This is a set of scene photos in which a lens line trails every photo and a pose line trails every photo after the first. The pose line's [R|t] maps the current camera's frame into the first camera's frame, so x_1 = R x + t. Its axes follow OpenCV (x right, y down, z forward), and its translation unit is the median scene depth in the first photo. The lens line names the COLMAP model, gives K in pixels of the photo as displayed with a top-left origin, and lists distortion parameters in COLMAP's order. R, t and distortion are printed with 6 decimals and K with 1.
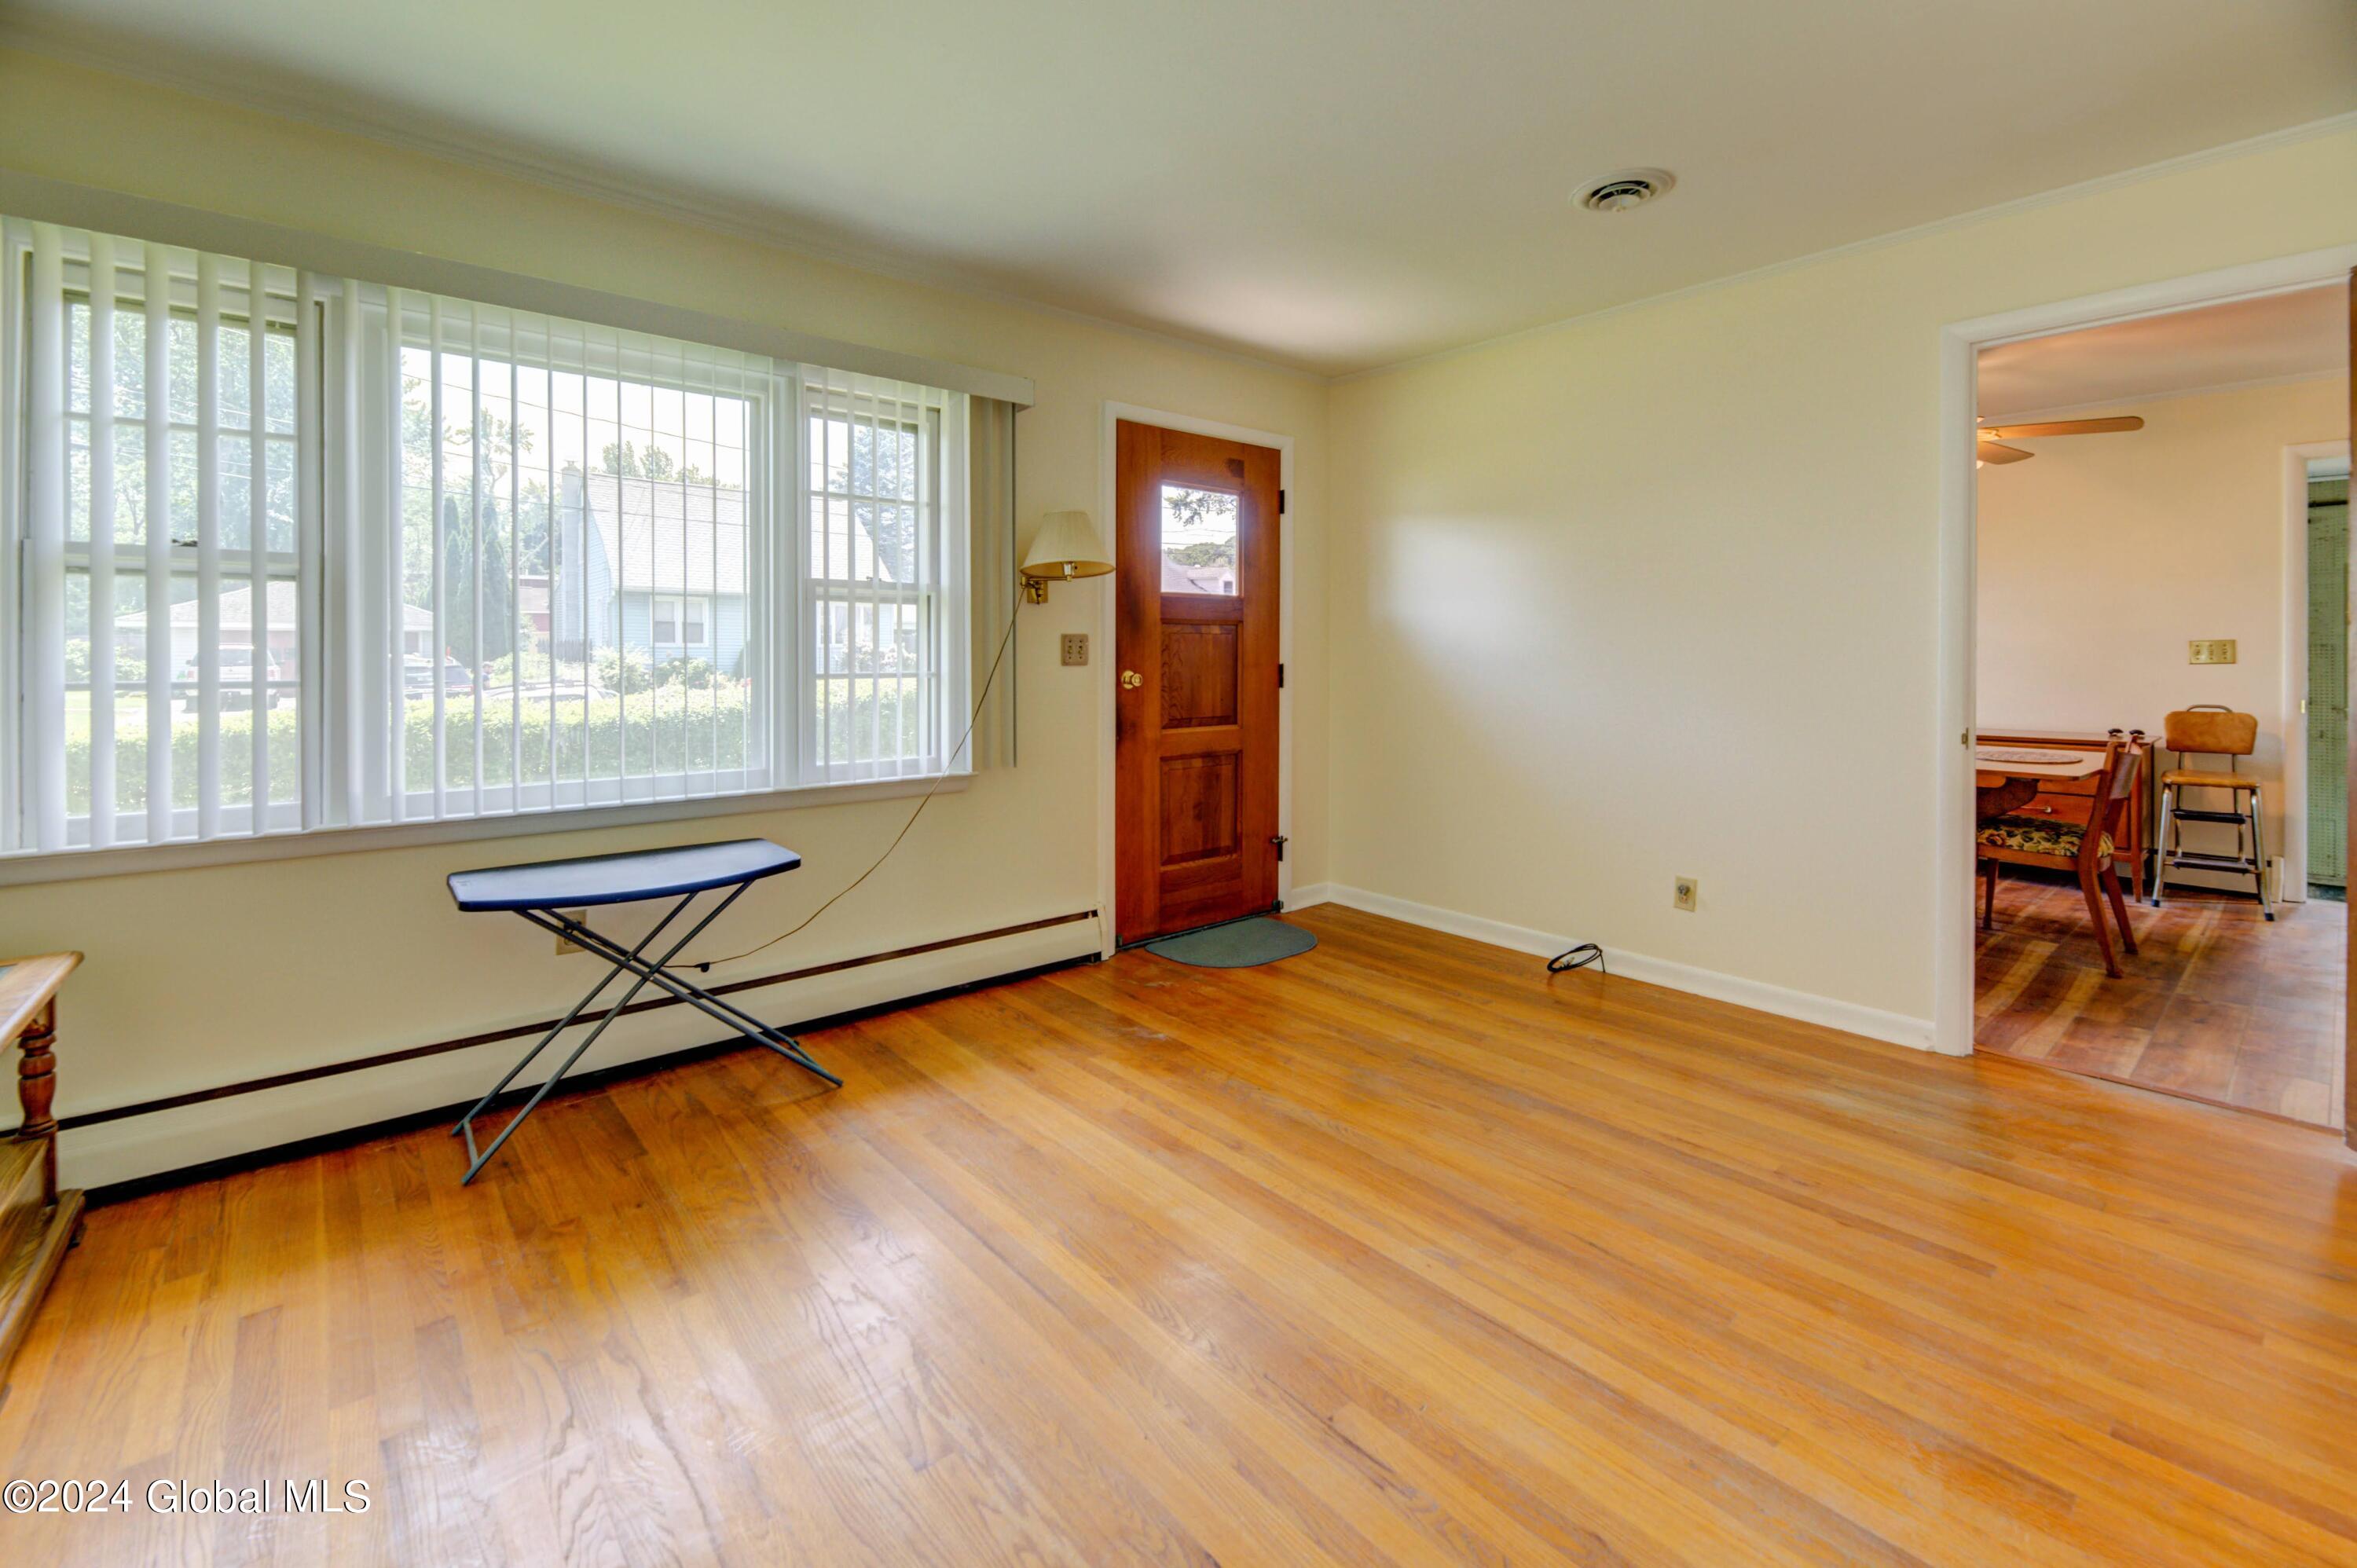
lens RADIAL K [[996.5, 0, 1177.7], [0, 996.5, 651.6], [0, 0, 1]] dist [-0.000795, -0.000503]
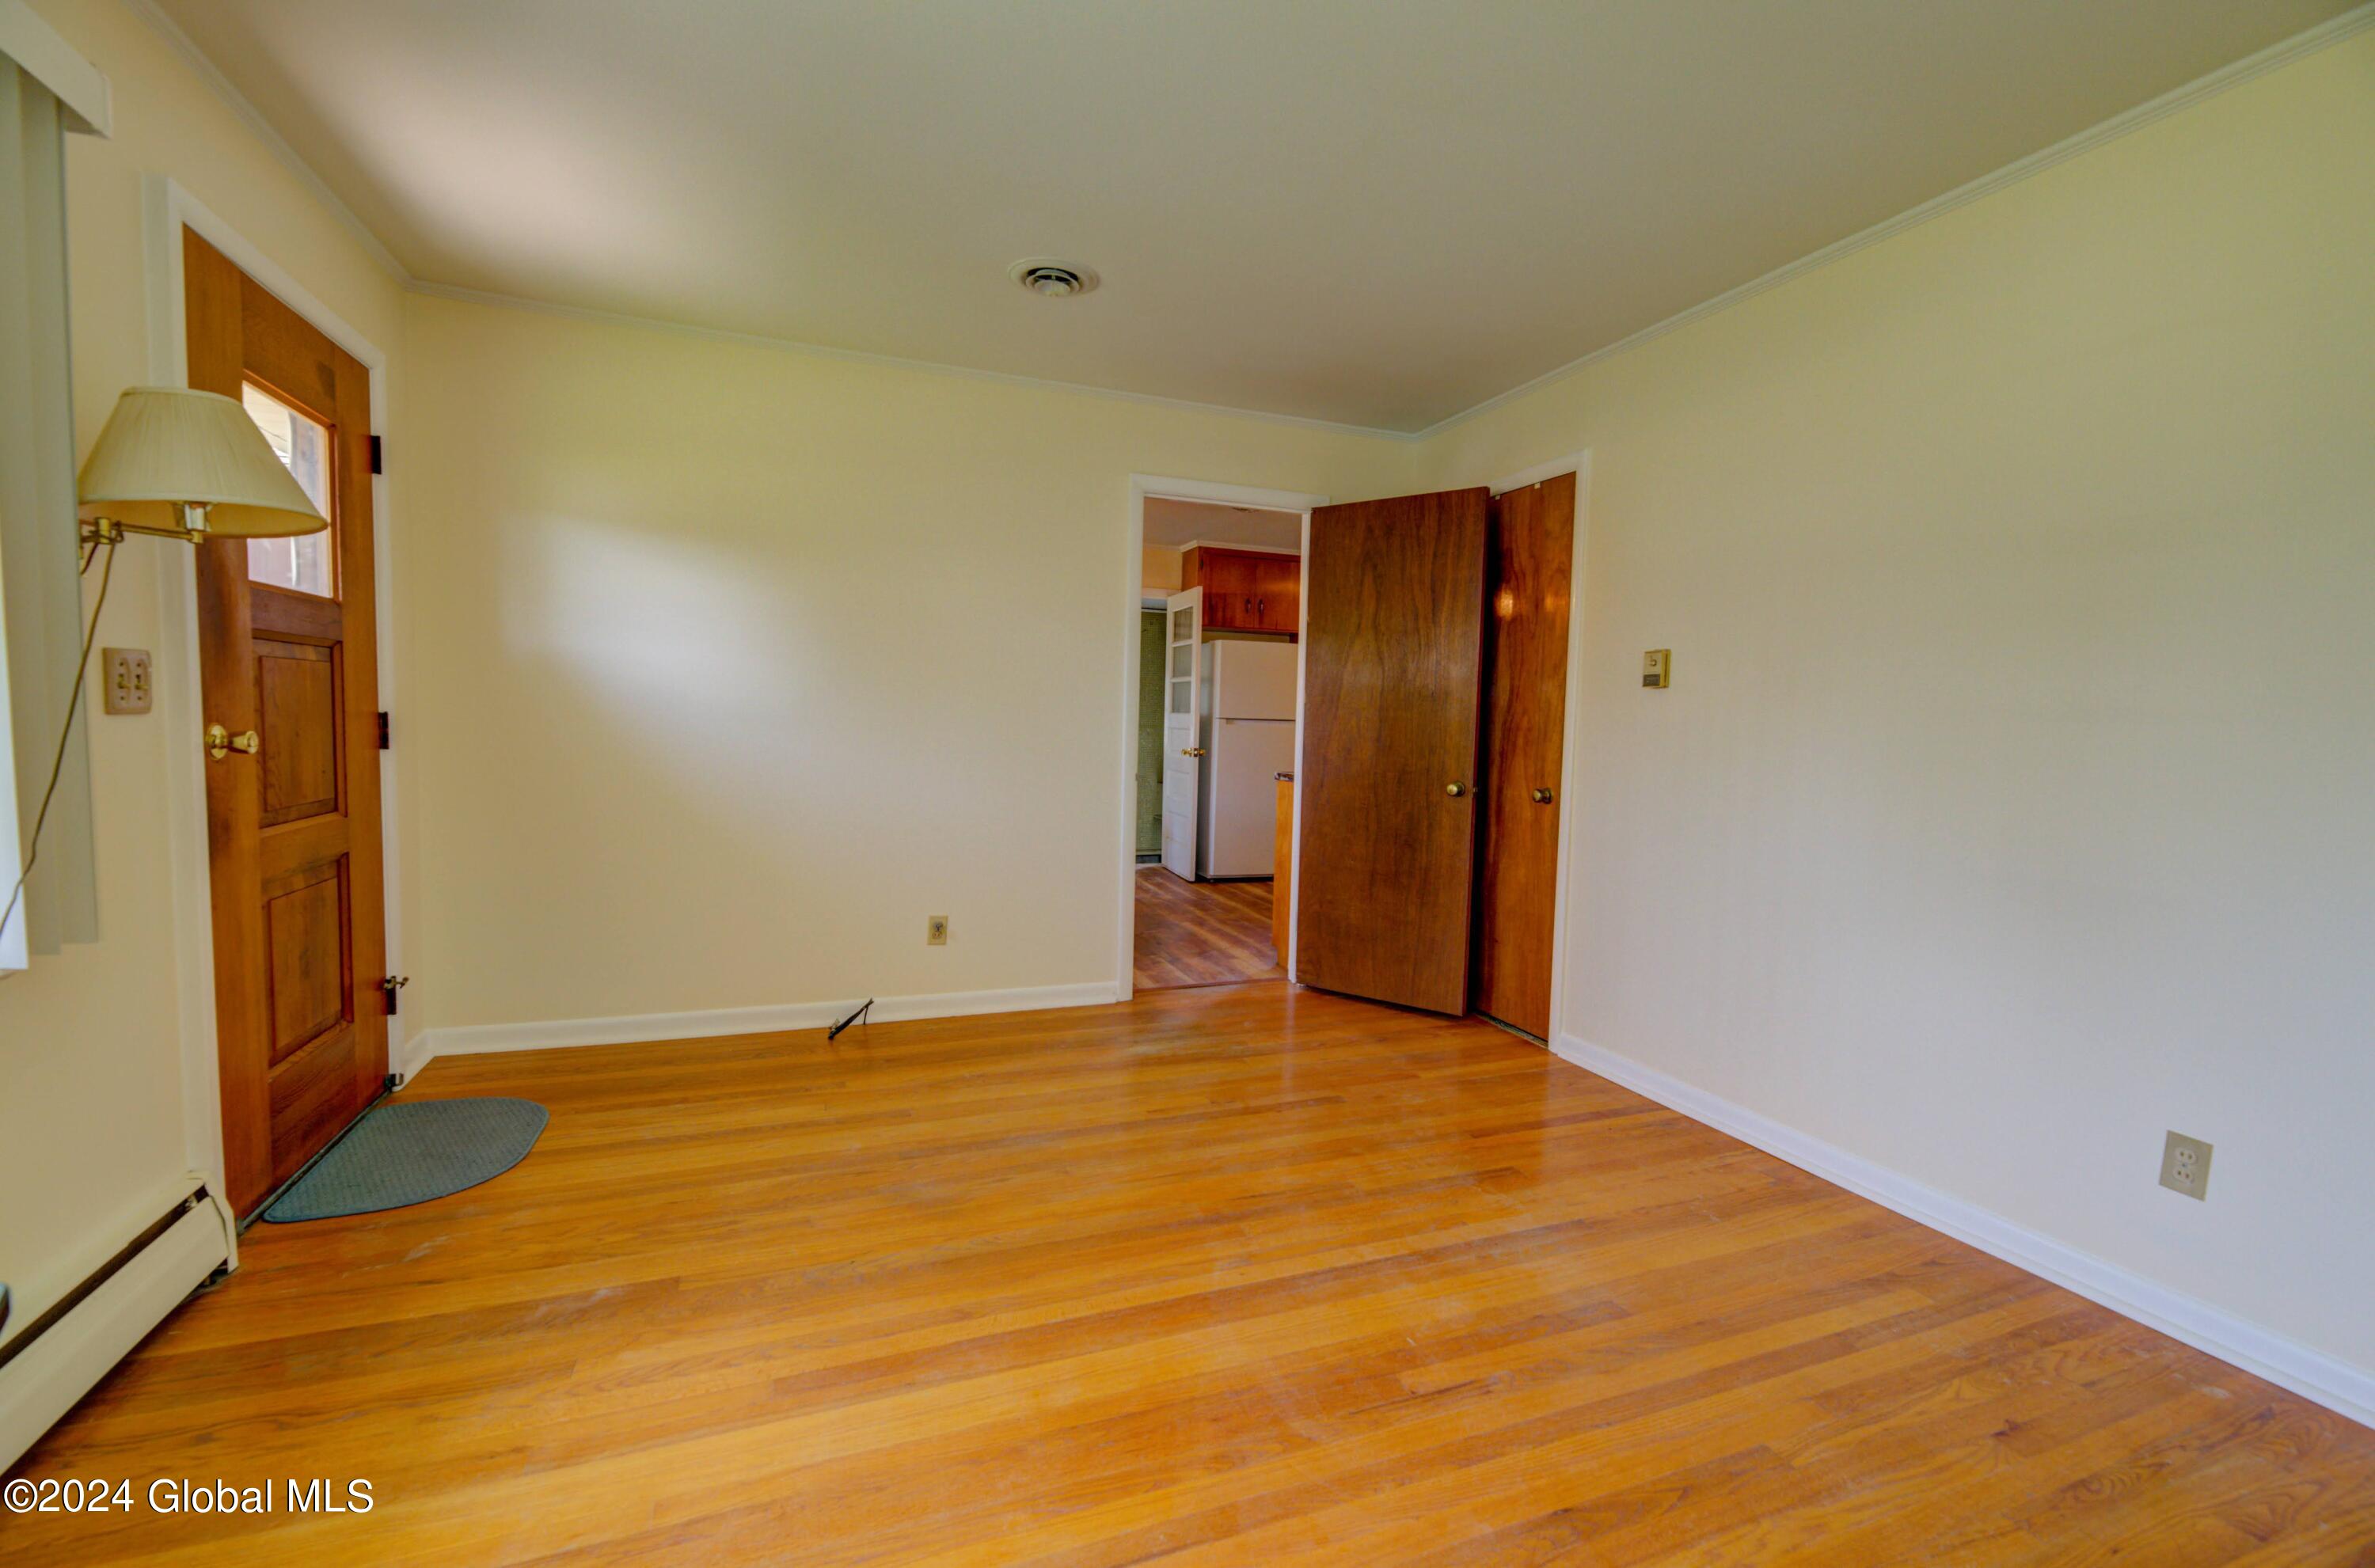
lens RADIAL K [[986.4, 0, 1187.5], [0, 986.4, 784.0], [0, 0, 1]] dist [0.002590, 0.000354]
pose [[0.334876, -0.054312, 0.940696, -0.500773], [-0.031305, 0.997145, 0.068716, -0.002281], [-0.941742, -0.052460, 0.332220, 0.464177]]
